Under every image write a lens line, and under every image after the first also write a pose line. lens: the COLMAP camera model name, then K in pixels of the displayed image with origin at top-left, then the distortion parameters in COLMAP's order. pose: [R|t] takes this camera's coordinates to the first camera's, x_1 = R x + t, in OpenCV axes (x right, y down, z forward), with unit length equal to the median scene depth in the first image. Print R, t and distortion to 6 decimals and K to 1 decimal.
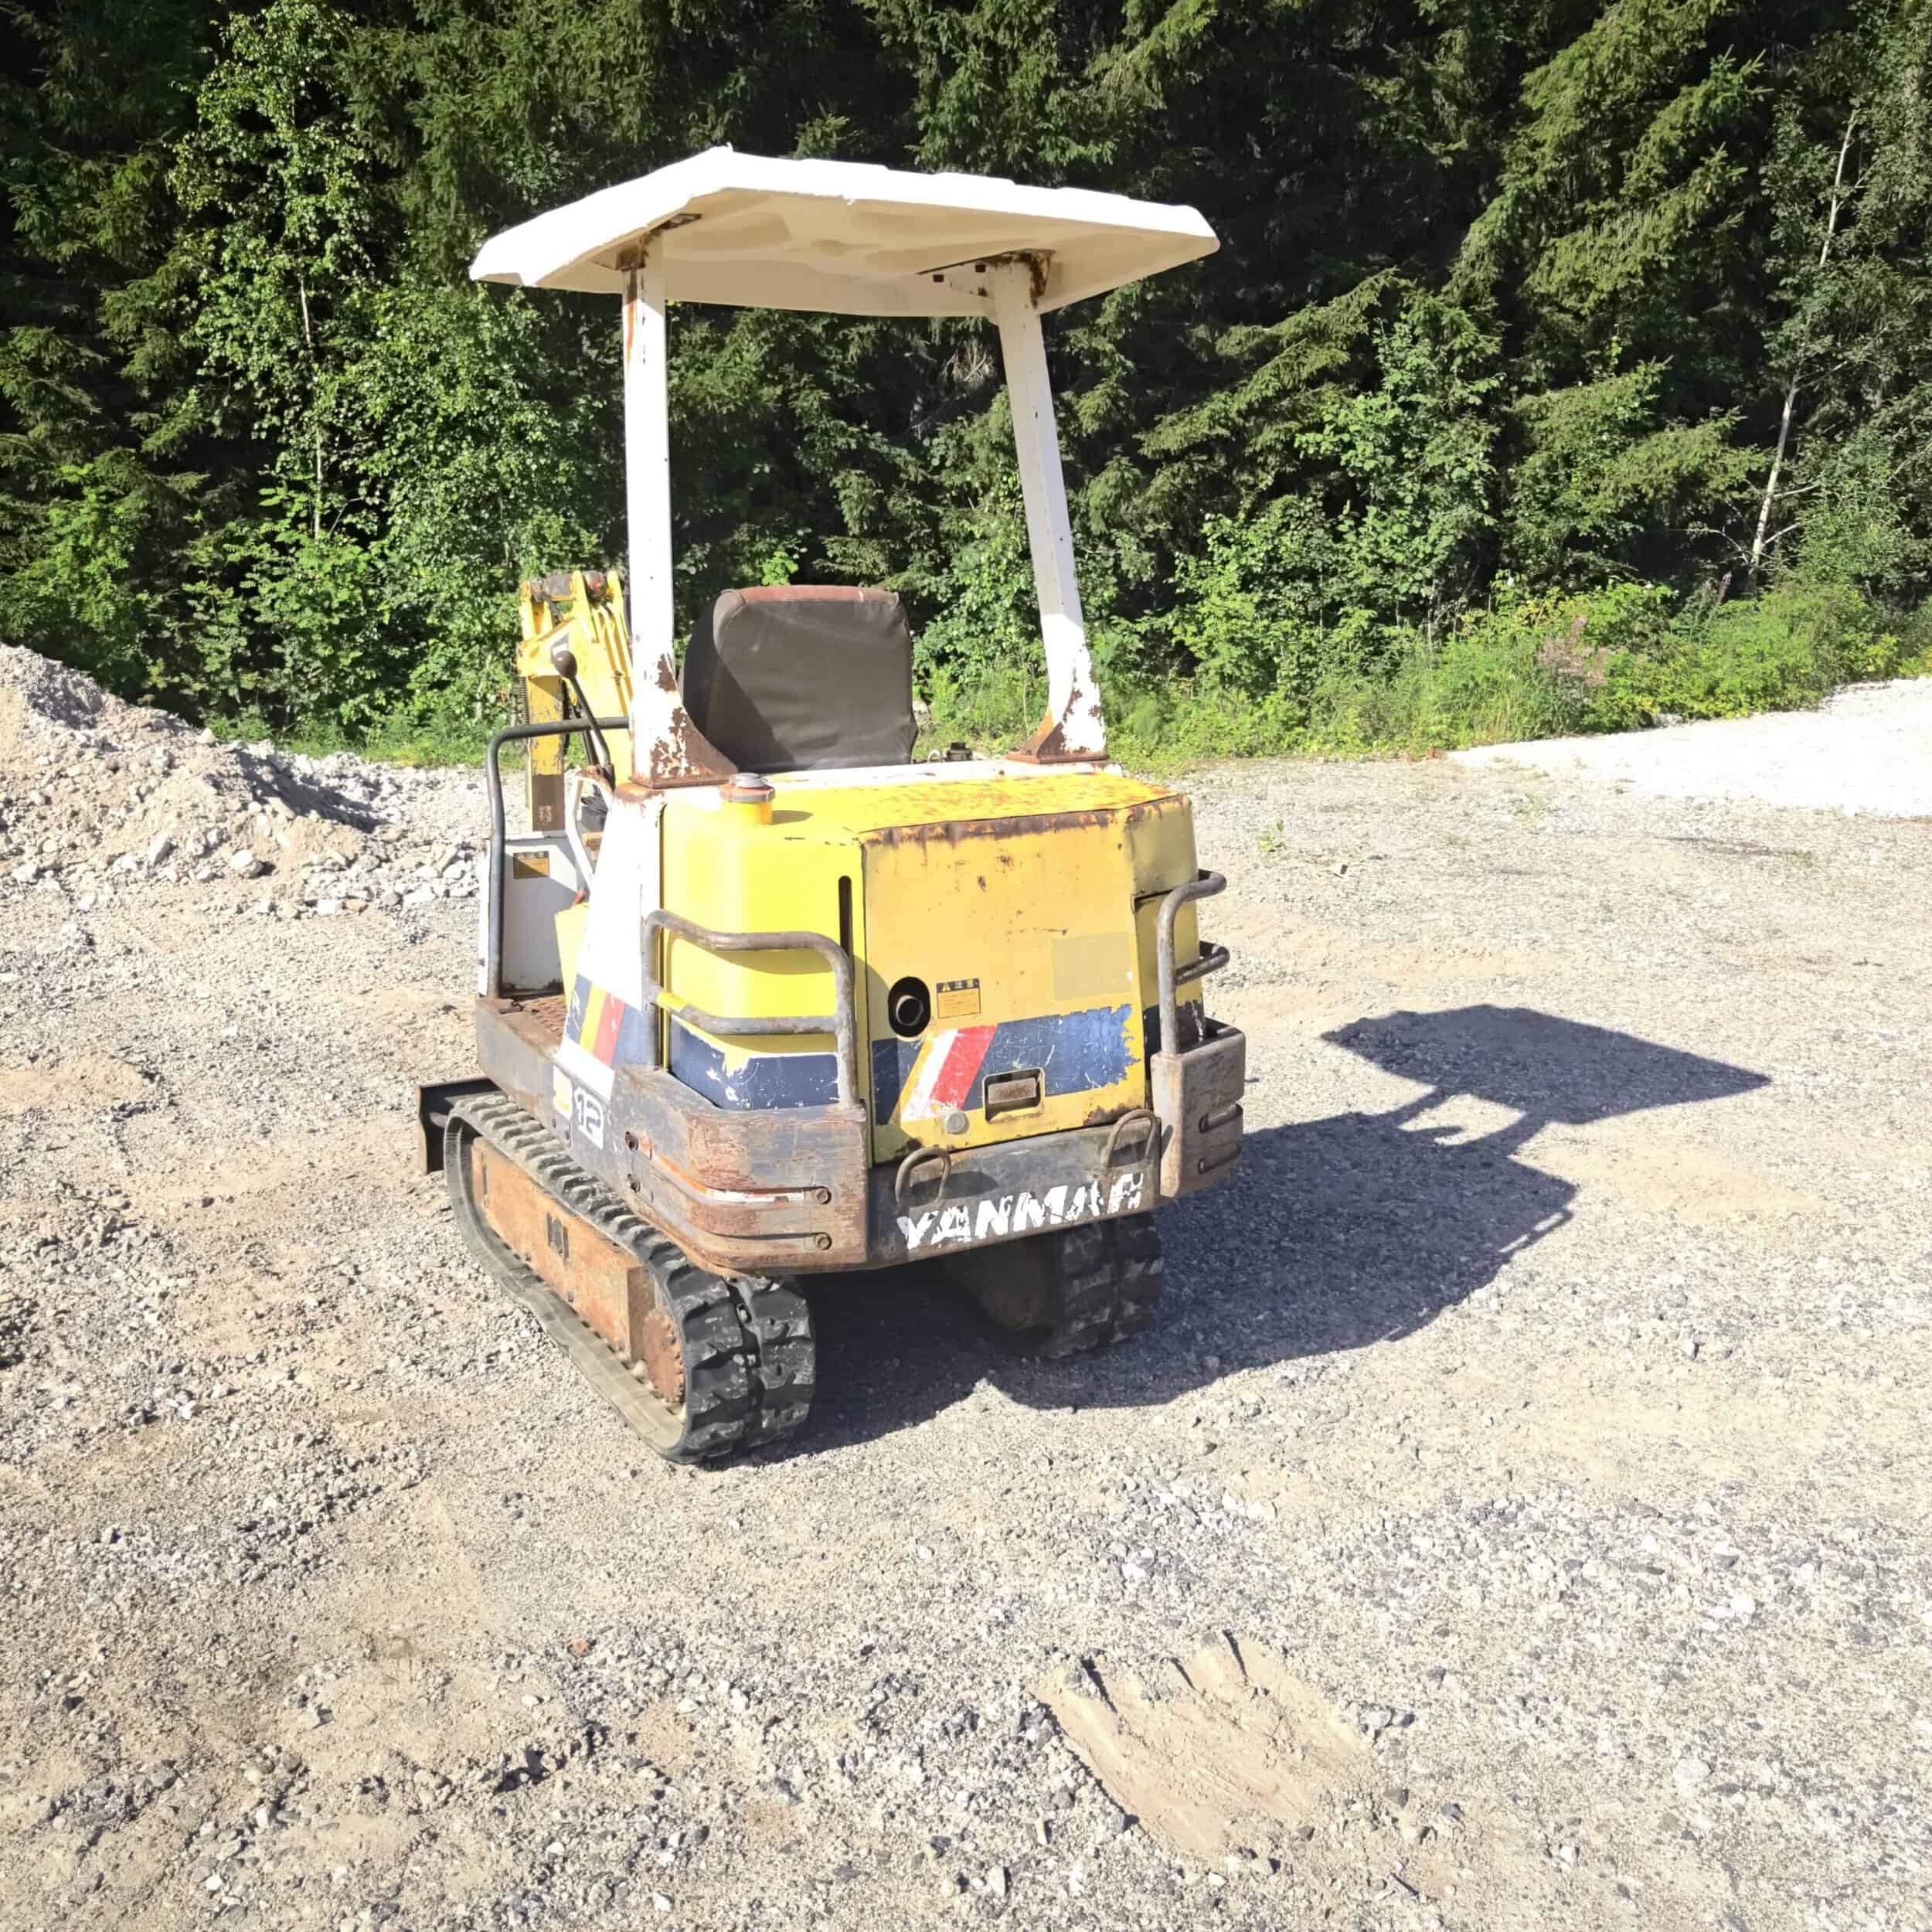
lens RADIAL K [[1802.5, 0, 891.5], [0, 1802.5, 967.7], [0, 0, 1]] dist [-0.009271, 0.014512]
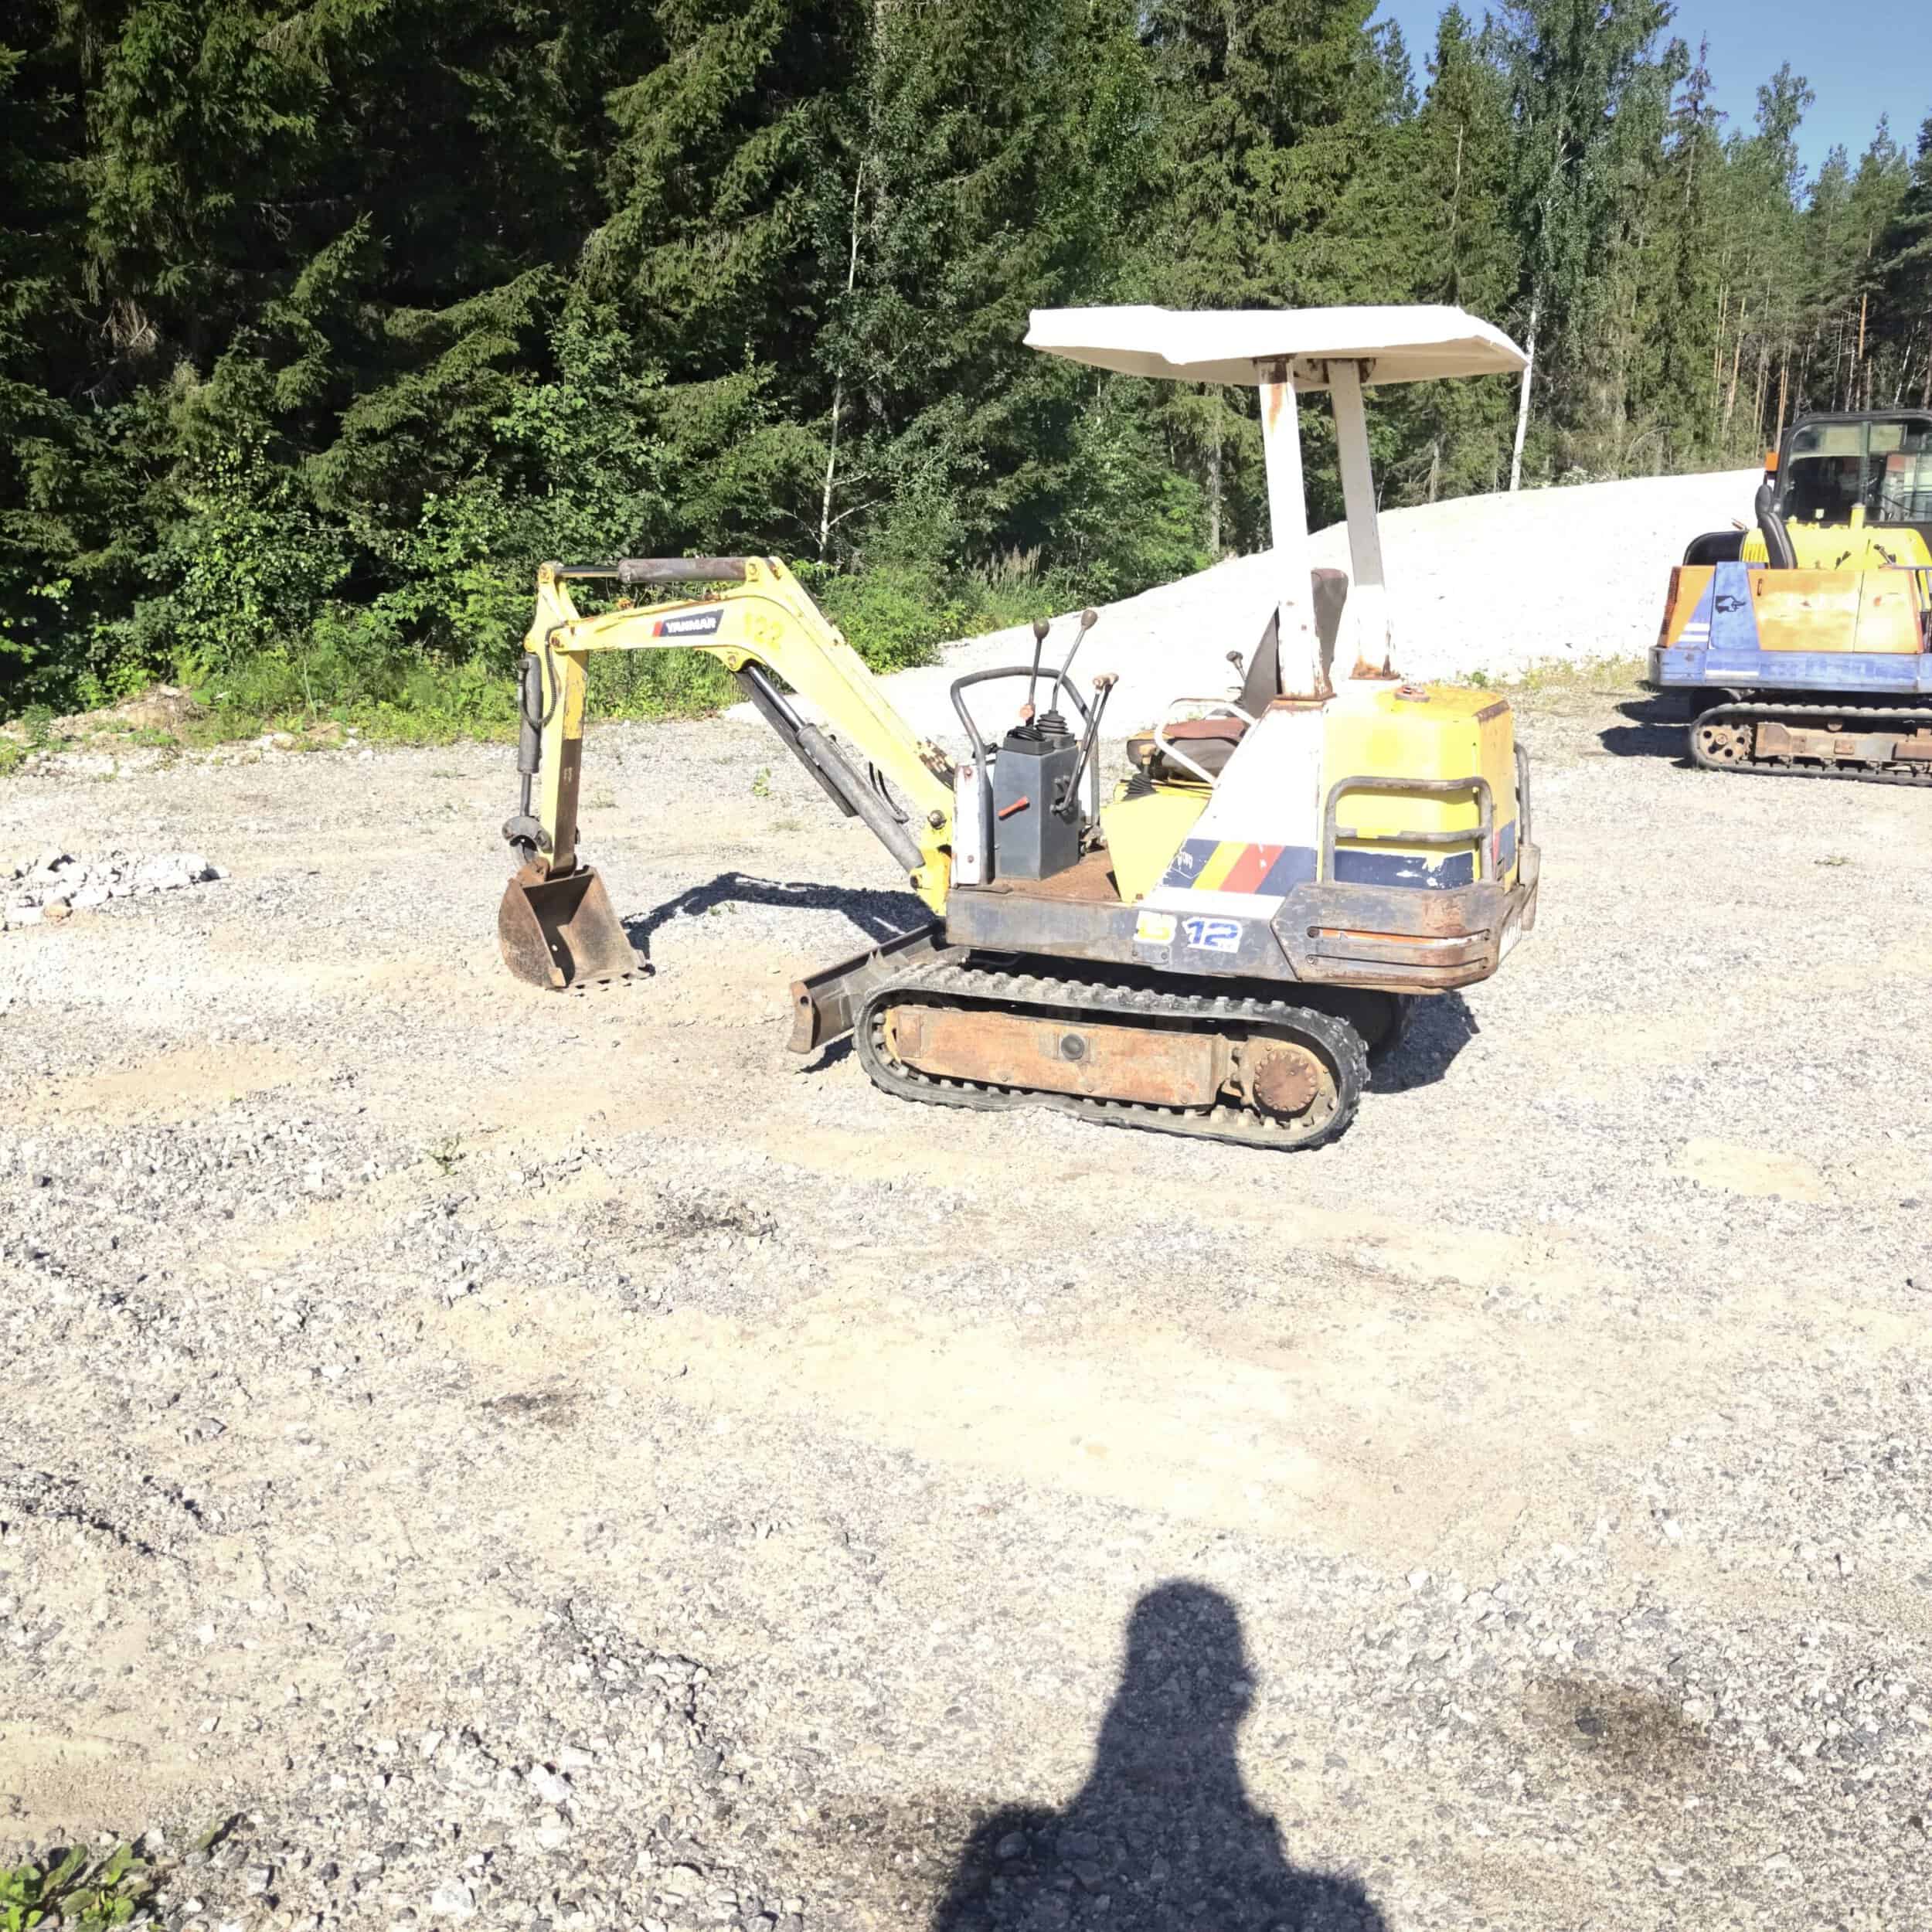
lens RADIAL K [[1801.1, 0, 906.8], [0, 1801.1, 1025.9], [0, 0, 1]] dist [-0.014126, 0.018851]
pose [[0.822026, -0.144452, 0.550824, -0.202351], [0.119805, 0.989512, 0.080705, 0.001430], [-0.556704, -0.000350, 0.830711, -0.014462]]
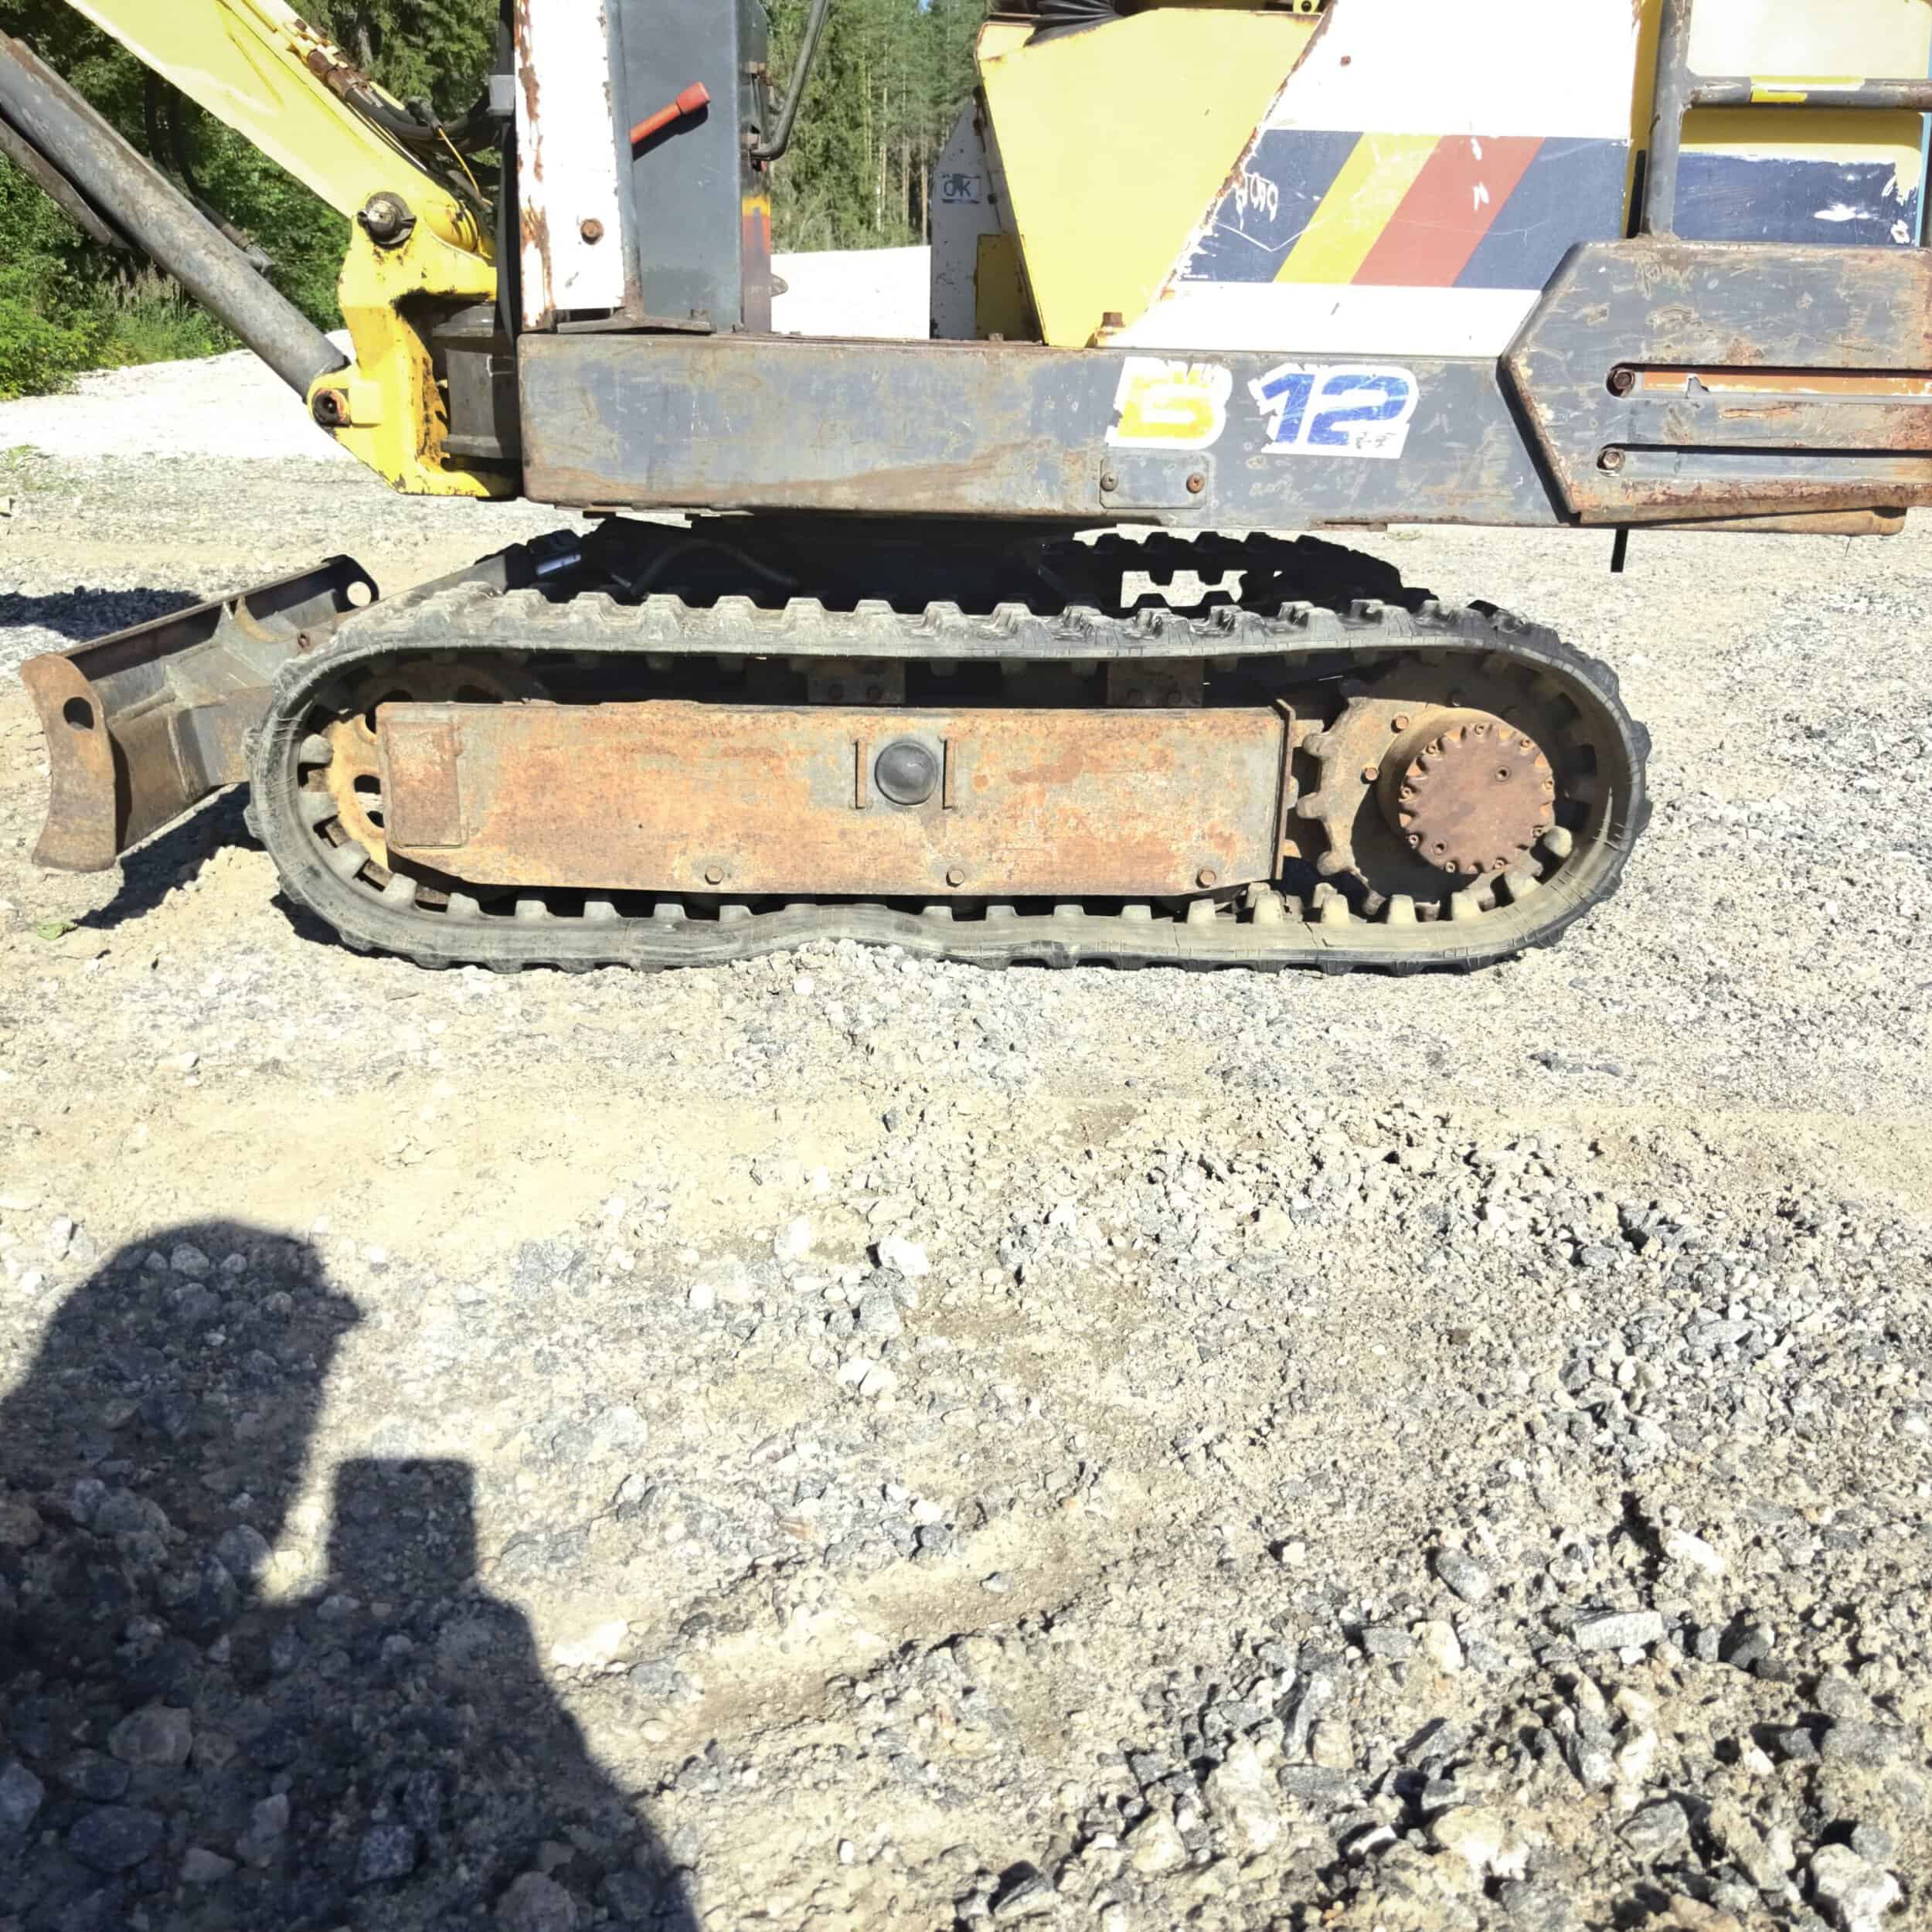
lens RADIAL K [[1831.7, 0, 991.4], [0, 1831.7, 970.7], [0, 0, 1]] dist [-0.000410, 0.008588]
pose [[0.462300, -0.264593, 0.846327, -0.122805], [0.163474, 0.963515, 0.211934, 0.018893], [-0.871524, 0.040375, 0.488687, 0.139688]]
